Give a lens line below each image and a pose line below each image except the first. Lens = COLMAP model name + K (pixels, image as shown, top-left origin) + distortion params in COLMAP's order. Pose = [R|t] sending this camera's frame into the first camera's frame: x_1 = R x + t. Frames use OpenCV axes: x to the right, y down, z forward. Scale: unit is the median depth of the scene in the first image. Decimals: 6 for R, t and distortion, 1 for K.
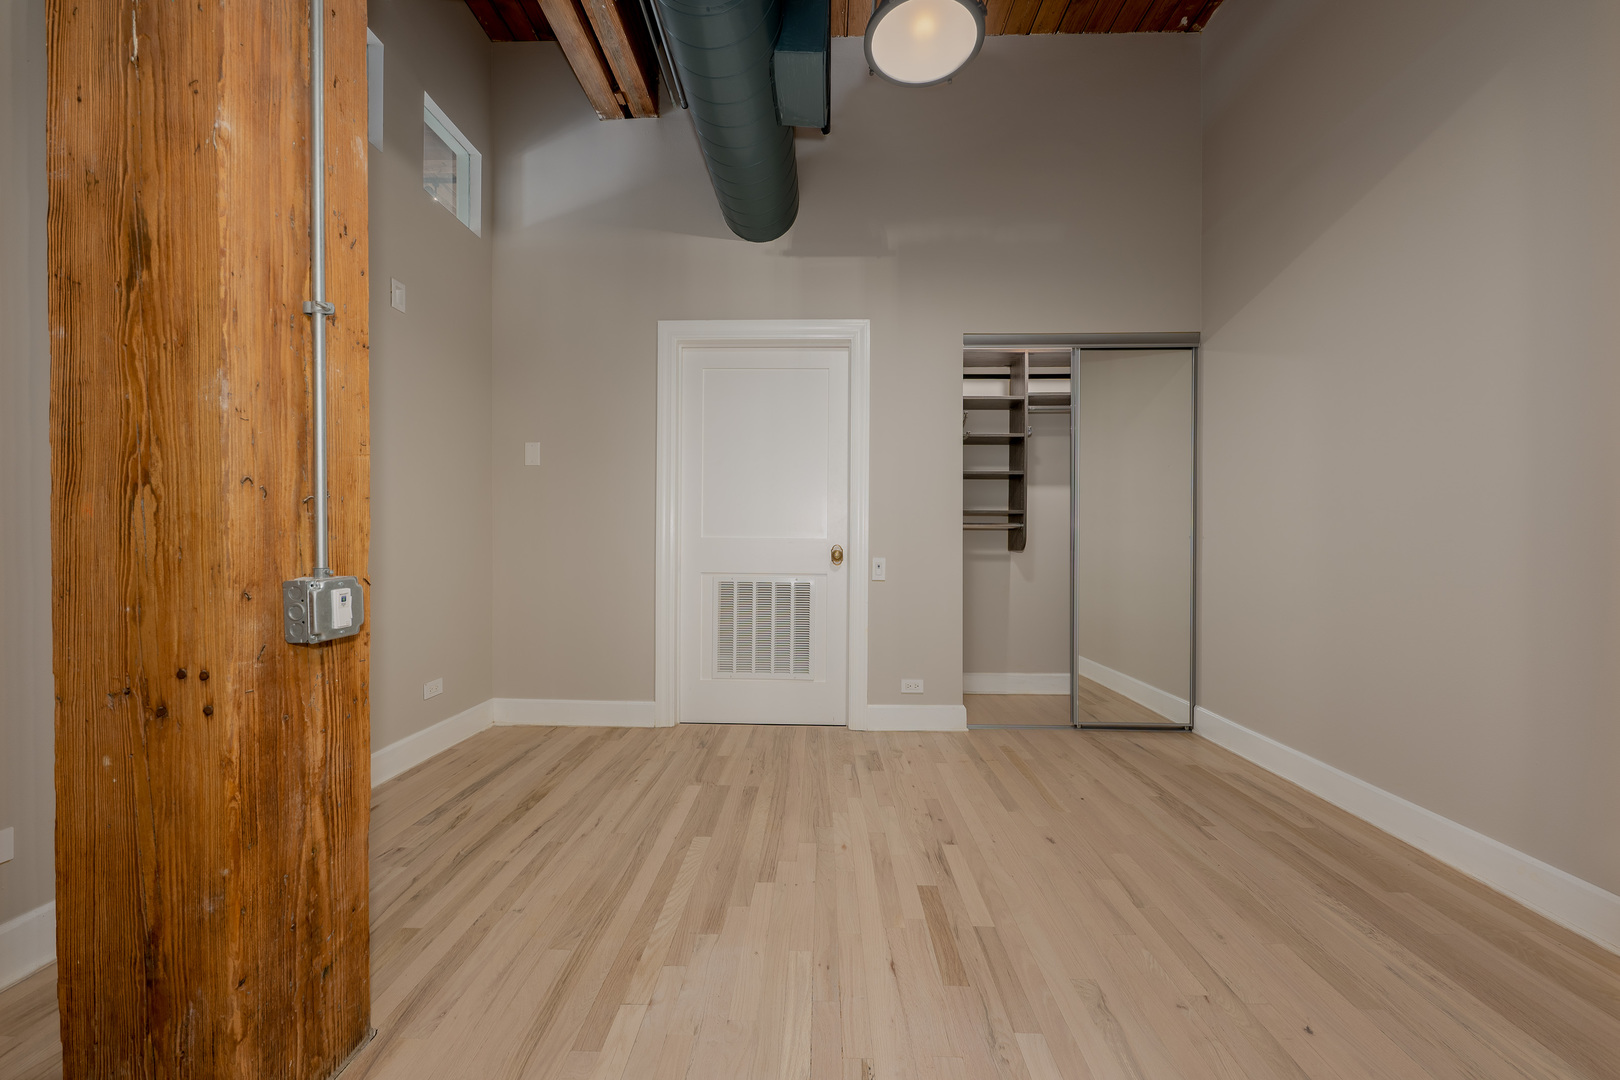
lens RADIAL K [[596.1, 0, 814.3], [0, 596.1, 545.9], [0, 0, 1]] dist [0.000472, -0.000008]
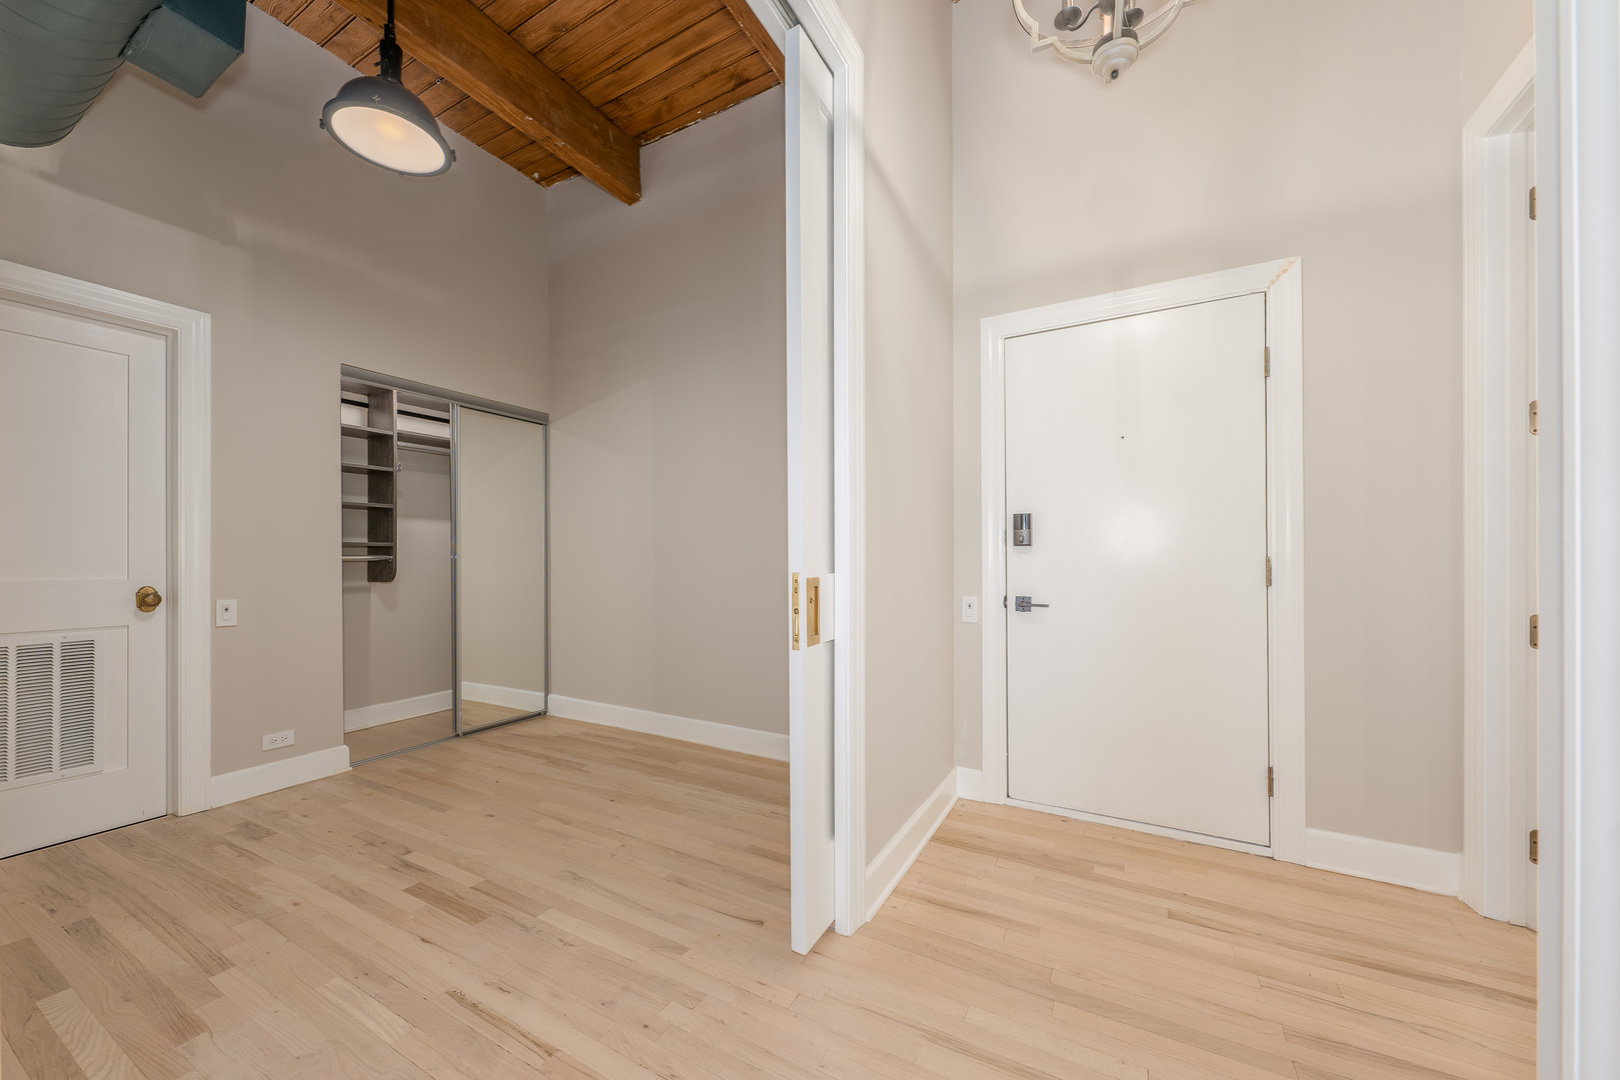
lens RADIAL K [[586.4, 0, 800.1], [0, 586.4, 562.4], [0, 0, 1]] dist [0.002898, -0.001592]
pose [[0.469152, -0.013564, 0.883013, -0.307177], [0.013318, 0.999877, 0.008284, -0.035535], [-0.883017, 0.007873, 0.469275, -0.134001]]
